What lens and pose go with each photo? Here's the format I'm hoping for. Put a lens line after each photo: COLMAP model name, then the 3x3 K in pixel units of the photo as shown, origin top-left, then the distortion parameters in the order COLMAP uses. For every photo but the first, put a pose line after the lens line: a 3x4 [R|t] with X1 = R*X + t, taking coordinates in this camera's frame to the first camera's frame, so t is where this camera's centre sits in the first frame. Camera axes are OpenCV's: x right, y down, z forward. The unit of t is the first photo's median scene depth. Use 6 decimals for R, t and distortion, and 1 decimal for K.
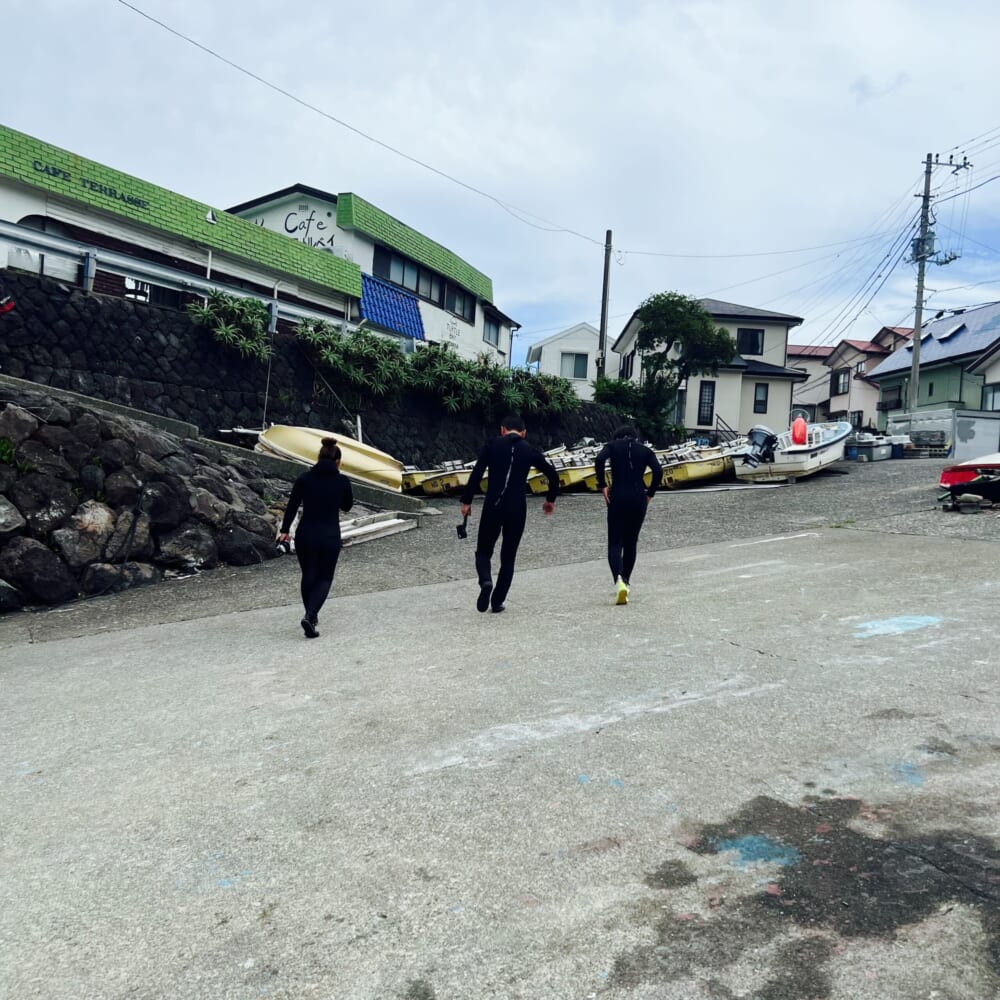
lens RADIAL K [[1023.3, 0, 500.0], [0, 1023.3, 500.0], [0, 0, 1]] dist [-0.003835, -0.008671]
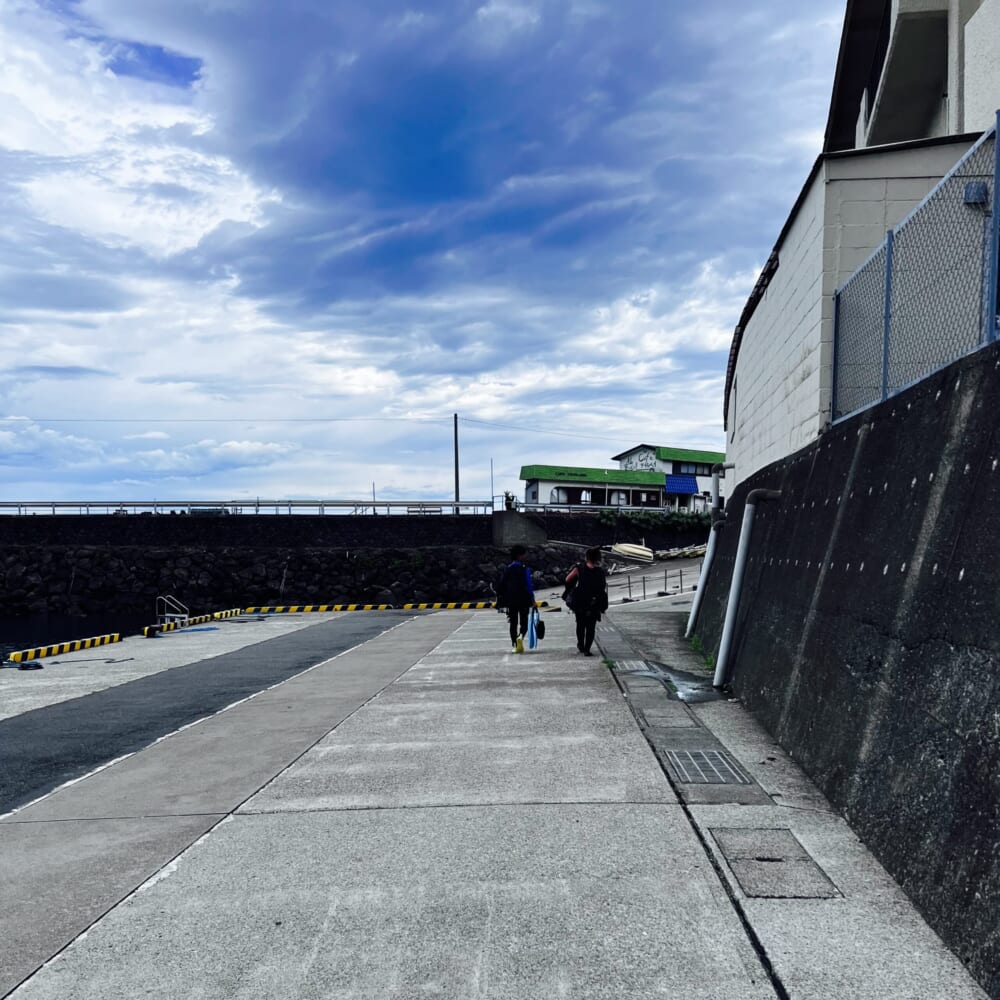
lens RADIAL K [[1023.3, 0, 500.0], [0, 1023.3, 500.0], [0, 0, 1]] dist [-0.003835, -0.008671]
pose [[0.885027, -0.080615, -0.458507, 0.726742], [0.058555, 0.996348, -0.062153, -0.014269], [0.461843, 0.028159, 0.886515, -1.632857]]
